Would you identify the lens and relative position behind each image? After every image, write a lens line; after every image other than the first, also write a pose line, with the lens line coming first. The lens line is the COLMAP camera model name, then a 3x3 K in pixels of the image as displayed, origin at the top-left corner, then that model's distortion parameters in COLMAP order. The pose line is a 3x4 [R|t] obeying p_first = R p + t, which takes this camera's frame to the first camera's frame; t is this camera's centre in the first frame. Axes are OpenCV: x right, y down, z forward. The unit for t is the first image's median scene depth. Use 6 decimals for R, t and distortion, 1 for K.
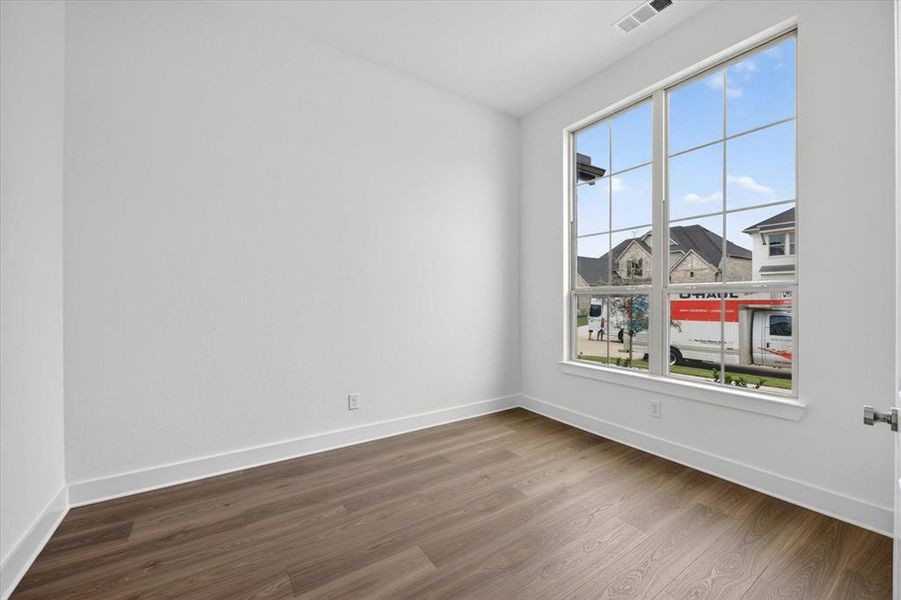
lens RADIAL K [[361.0, 0, 453.9], [0, 361.0, 298.9], [0, 0, 1]] dist [-0.009526, 0.000047]
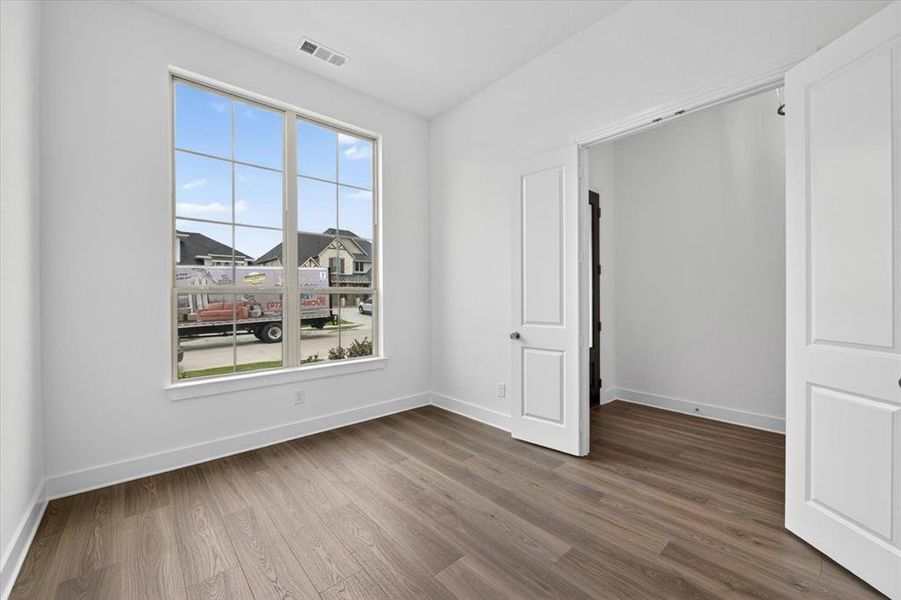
lens RADIAL K [[361.0, 0, 453.9], [0, 361.0, 298.9], [0, 0, 1]] dist [-0.009526, 0.000047]
pose [[-0.141786, 0.001663, 0.989896, -0.602082], [0.009915, 0.999951, -0.000260, 0.005568], [-0.989848, 0.009778, -0.141796, 0.659119]]
